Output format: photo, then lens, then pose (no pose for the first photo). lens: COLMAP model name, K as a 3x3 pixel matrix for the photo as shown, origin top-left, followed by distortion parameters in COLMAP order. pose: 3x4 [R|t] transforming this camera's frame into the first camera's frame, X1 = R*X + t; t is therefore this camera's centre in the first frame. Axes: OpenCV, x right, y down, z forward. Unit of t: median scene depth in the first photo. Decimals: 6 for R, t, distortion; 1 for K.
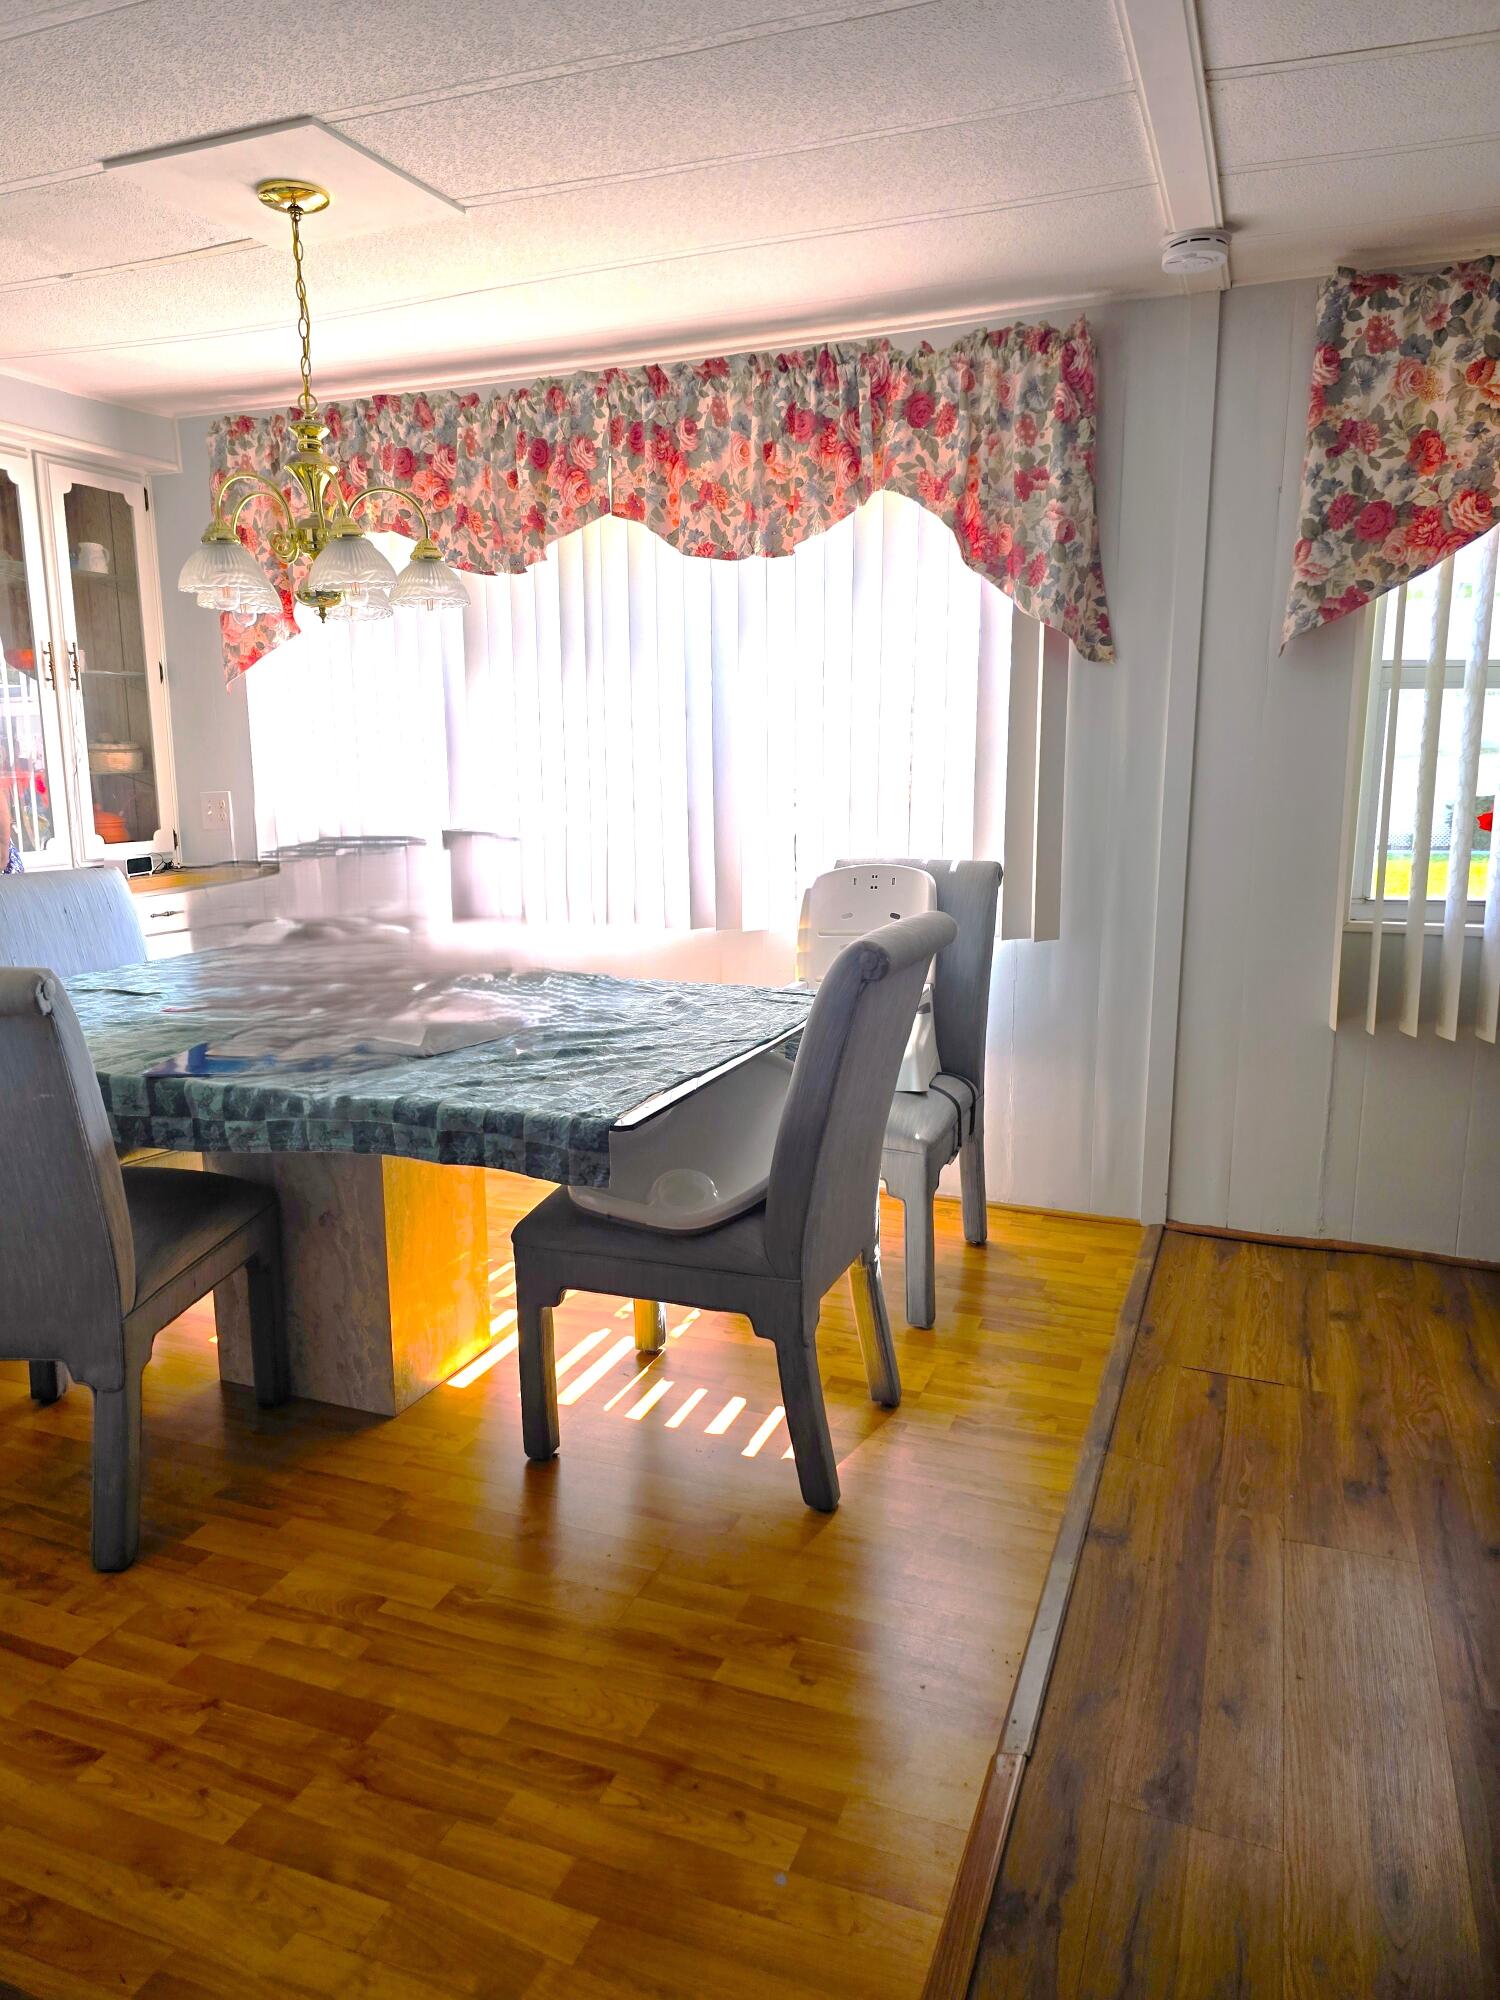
lens RADIAL K [[1337.3, 0, 745.7], [0, 1337.3, 1003.8], [0, 0, 1]] dist [0.011080, -0.001243]
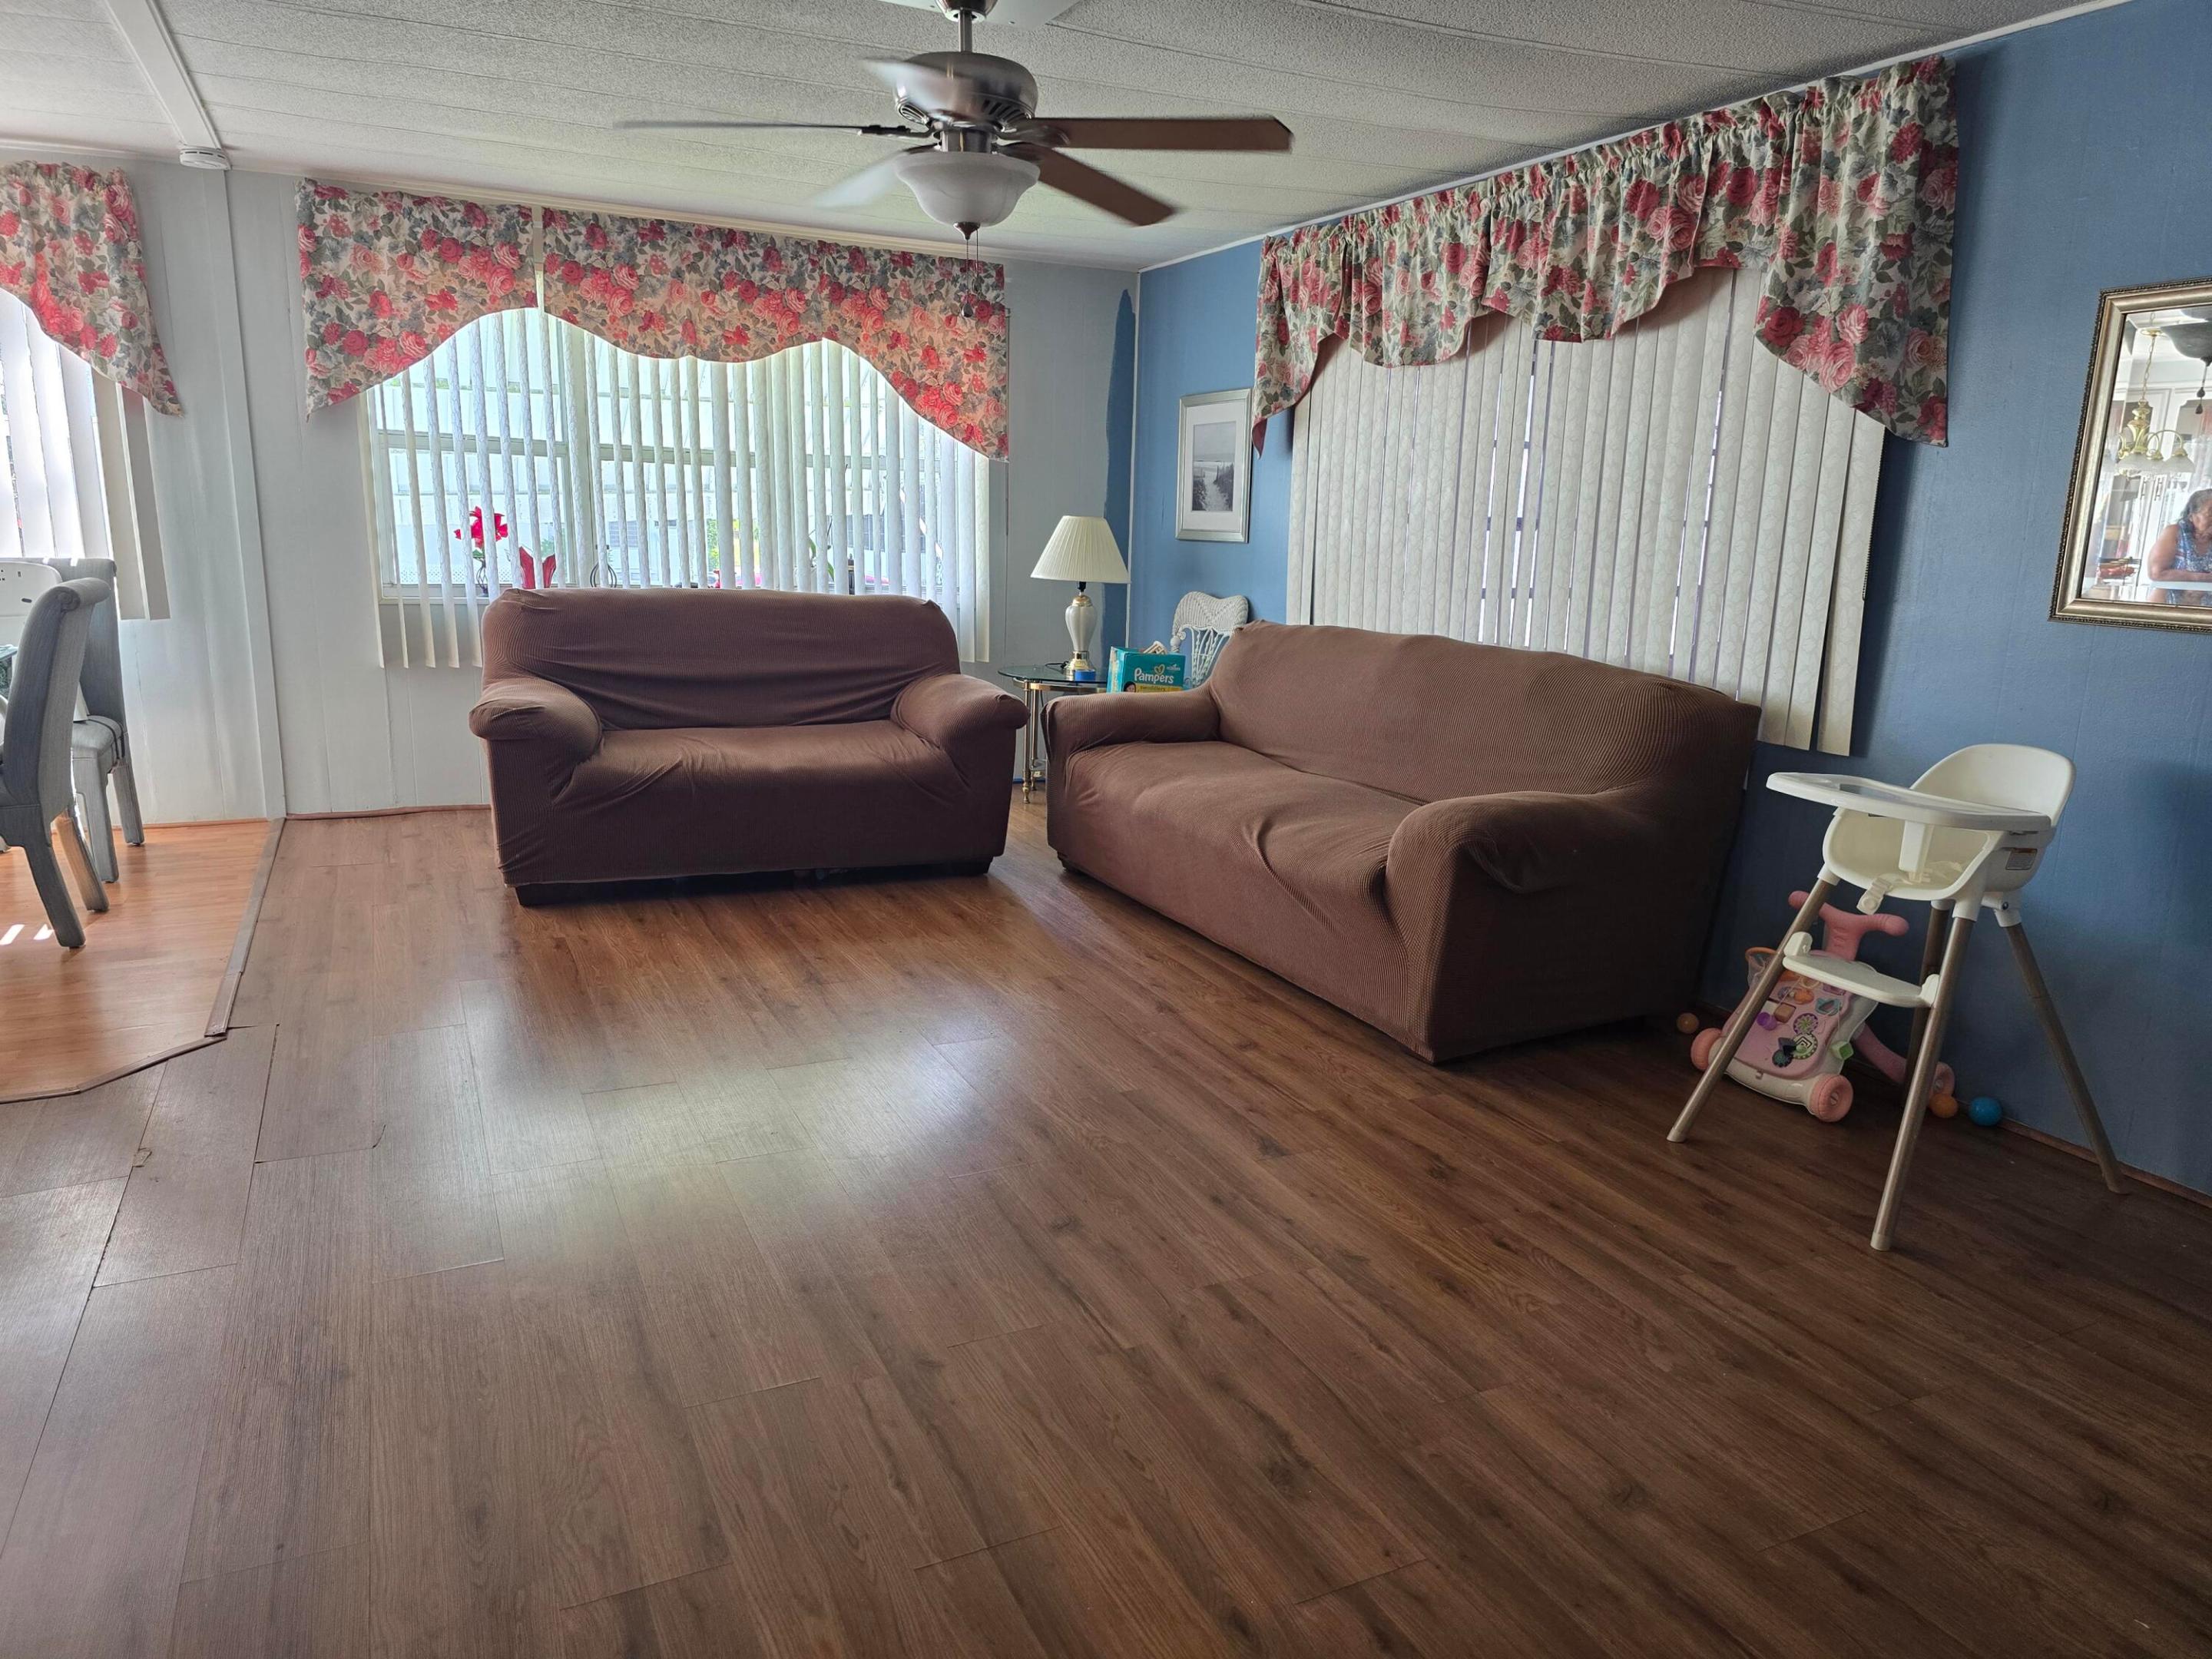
lens RADIAL K [[1479.1, 0, 1106.9], [0, 1479.1, 842.2], [0, 0, 1]] dist [0.011080, -0.001243]
pose [[0.678318, -0.138000, 0.721693, -0.271060], [0.105072, 0.990328, 0.090610, 0.157532], [-0.727217, 0.014368, 0.686257, -0.819378]]
